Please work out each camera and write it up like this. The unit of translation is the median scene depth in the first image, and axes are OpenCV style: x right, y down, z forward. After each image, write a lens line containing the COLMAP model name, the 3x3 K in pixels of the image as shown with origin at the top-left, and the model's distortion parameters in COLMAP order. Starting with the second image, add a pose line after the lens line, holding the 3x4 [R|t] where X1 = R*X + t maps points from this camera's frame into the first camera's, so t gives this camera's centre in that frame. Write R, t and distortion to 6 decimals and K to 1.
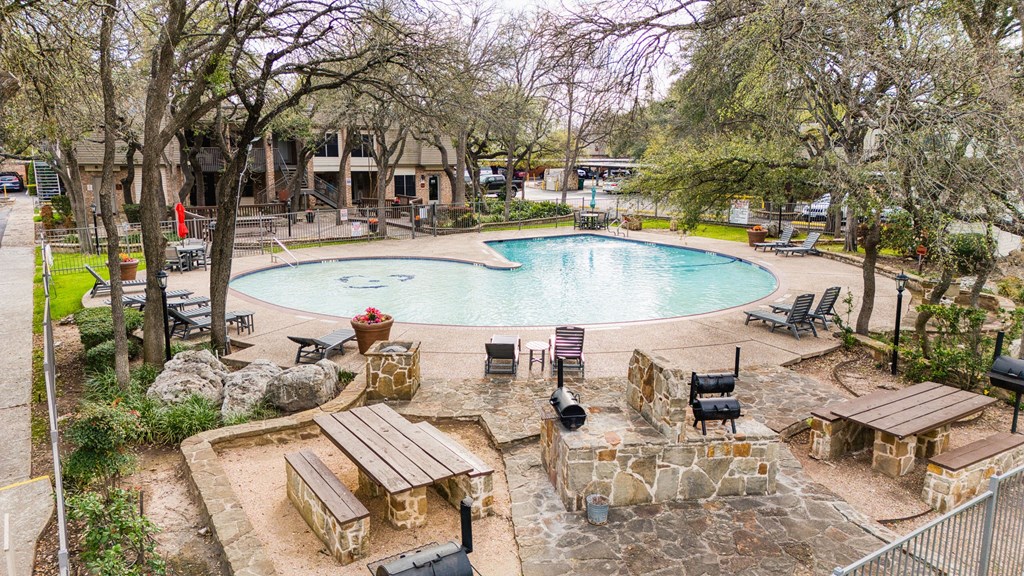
lens RADIAL K [[732.0, 0, 513.2], [0, 732.0, 287.2], [0, 0, 1]] dist [0.048175, -0.041553]
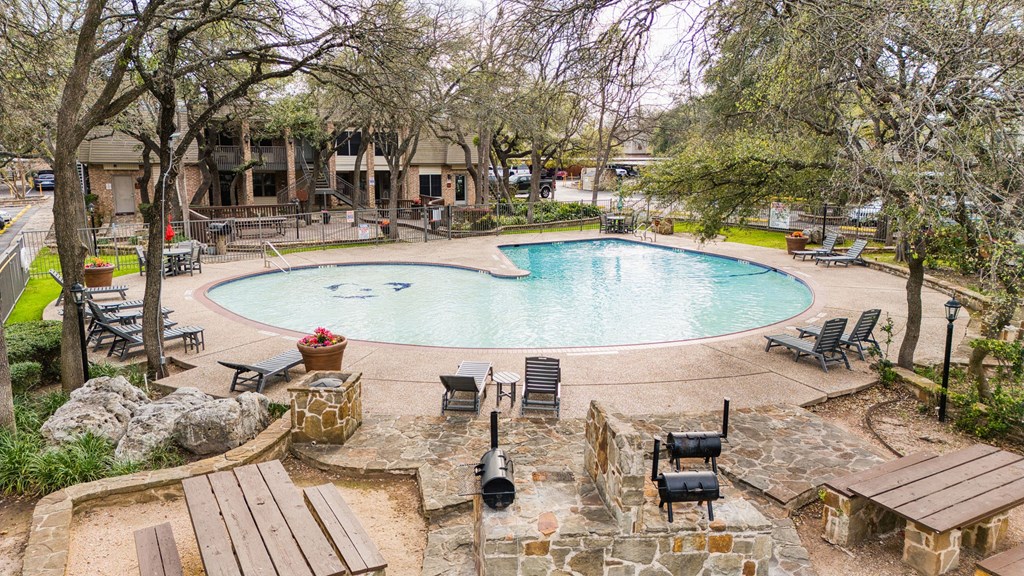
lens RADIAL K [[732.0, 0, 513.8], [0, 732.0, 285.4], [0, 0, 1]] dist [0.048175, -0.041553]
pose [[0.997750, 0.013070, -0.065759, 0.091016], [-0.013139, 0.999913, -0.000607, -0.025123], [0.065745, 0.001469, 0.997835, 0.144788]]
